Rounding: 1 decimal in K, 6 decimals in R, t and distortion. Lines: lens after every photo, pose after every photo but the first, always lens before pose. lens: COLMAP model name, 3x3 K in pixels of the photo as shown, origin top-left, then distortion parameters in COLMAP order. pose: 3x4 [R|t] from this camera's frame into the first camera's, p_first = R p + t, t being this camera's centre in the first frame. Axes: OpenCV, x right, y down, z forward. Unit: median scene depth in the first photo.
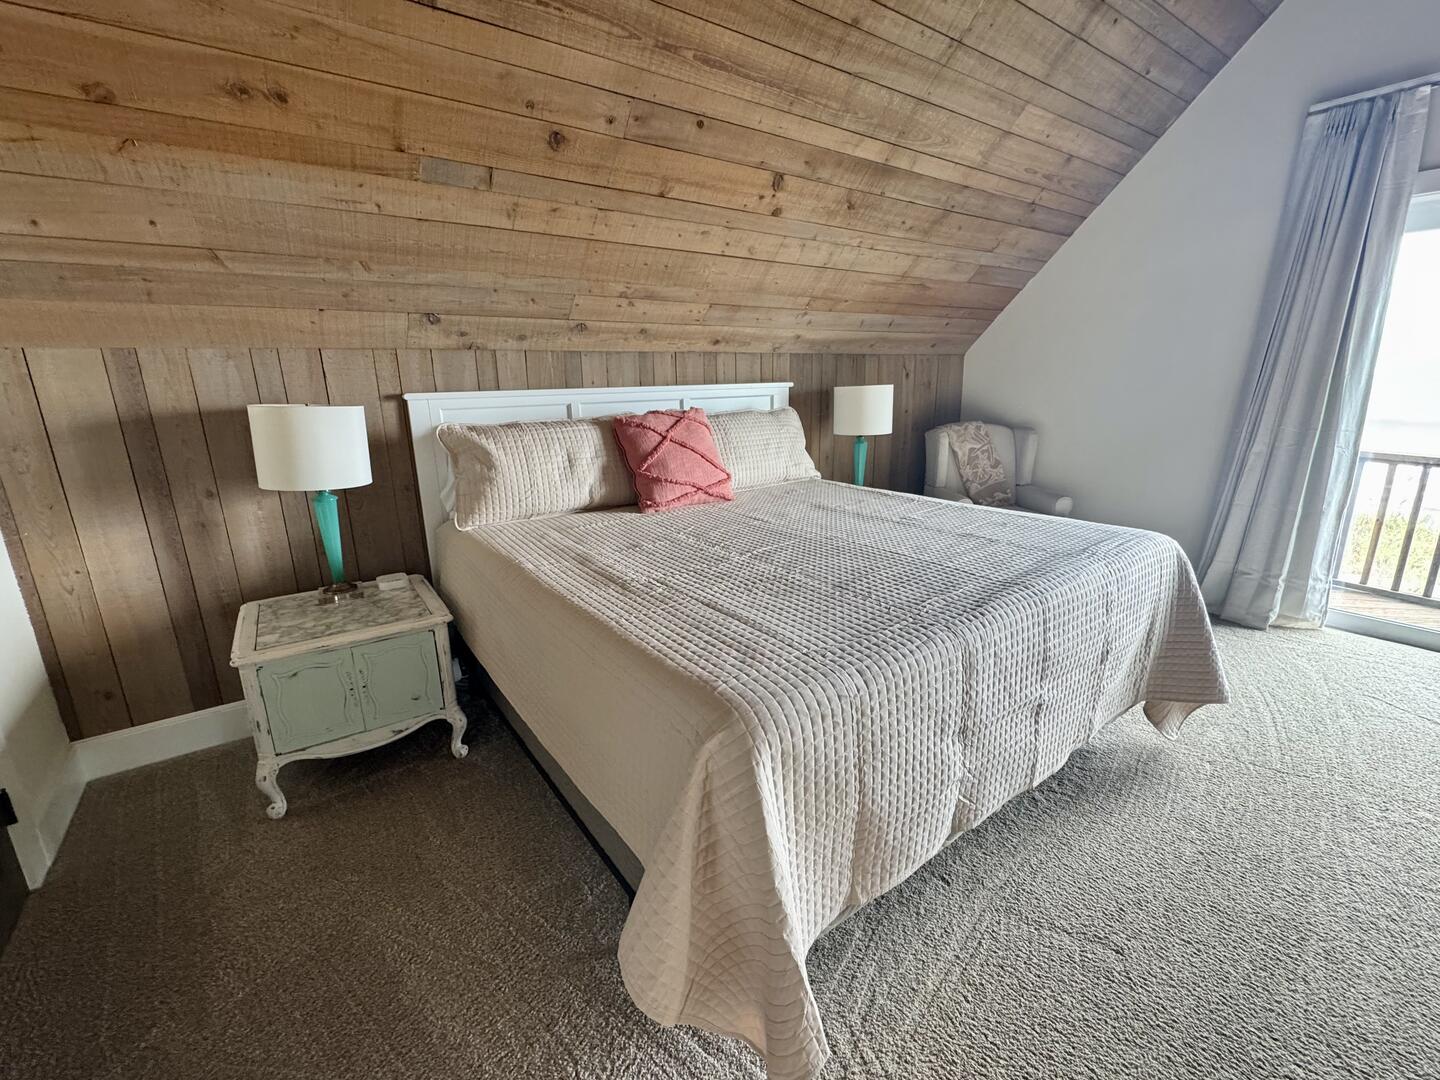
lens RADIAL K [[628.1, 0, 717.5], [0, 628.1, 538.5], [0, 0, 1]] dist [-0.002489, 0.000190]
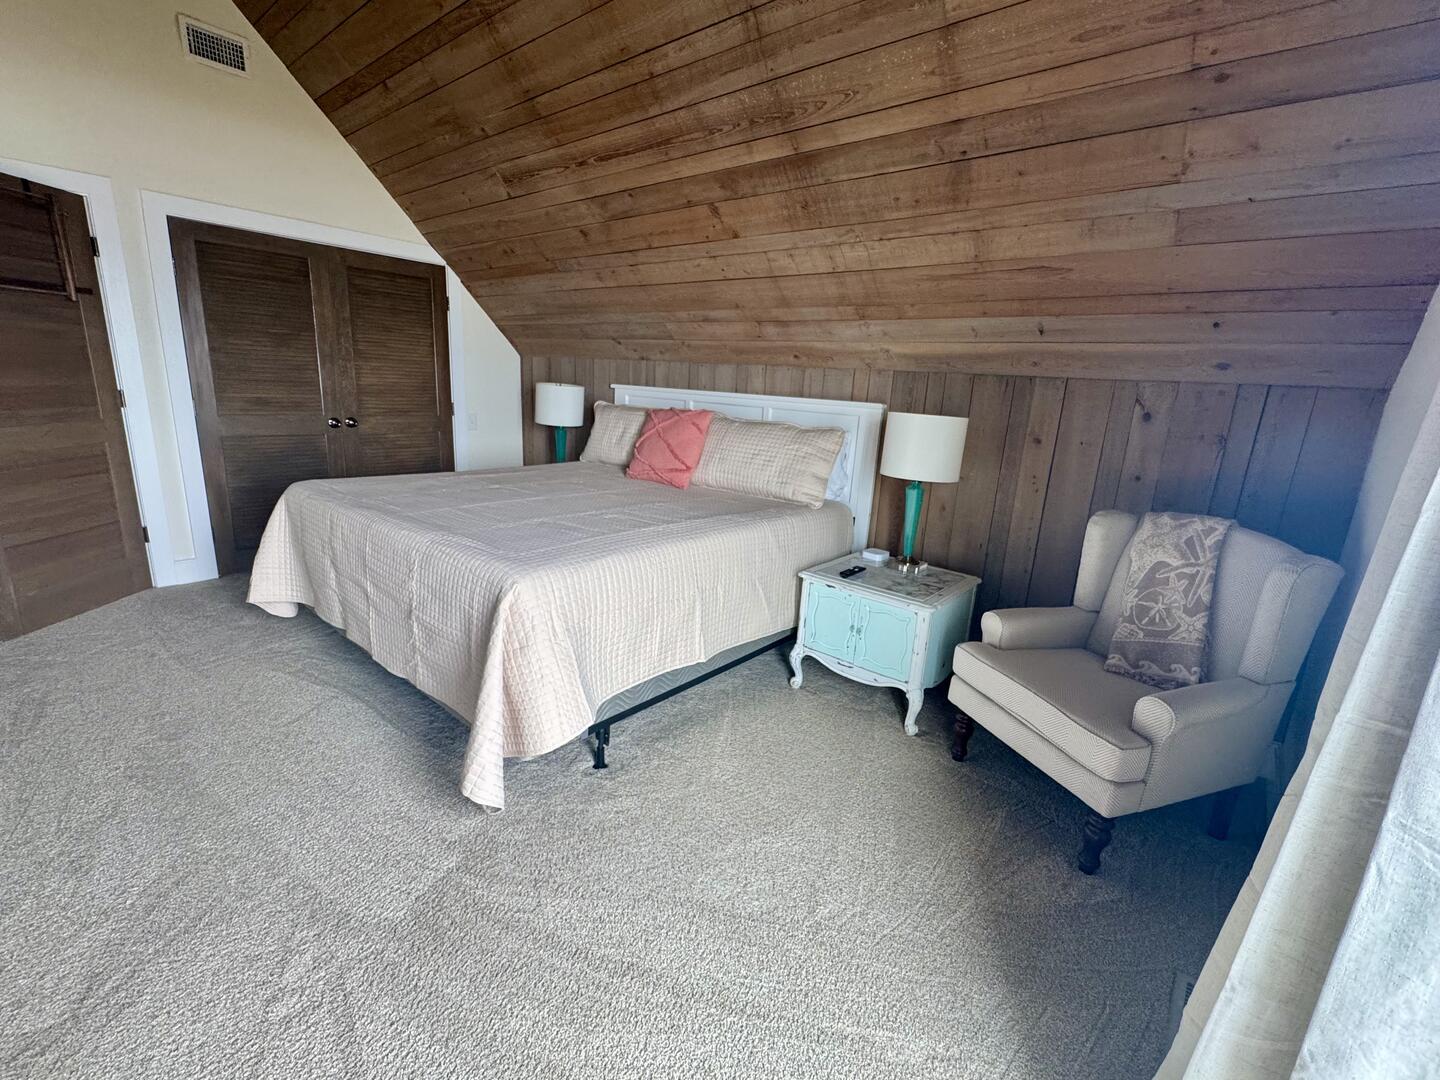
lens RADIAL K [[628.1, 0, 715.3], [0, 628.1, 540.2], [0, 0, 1]] dist [-0.002489, 0.000190]
pose [[0.234241, 0.270384, -0.933822, 1.200817], [-0.302357, 0.933171, 0.194352, -0.225635], [0.923965, 0.236822, 0.300339, 0.752598]]
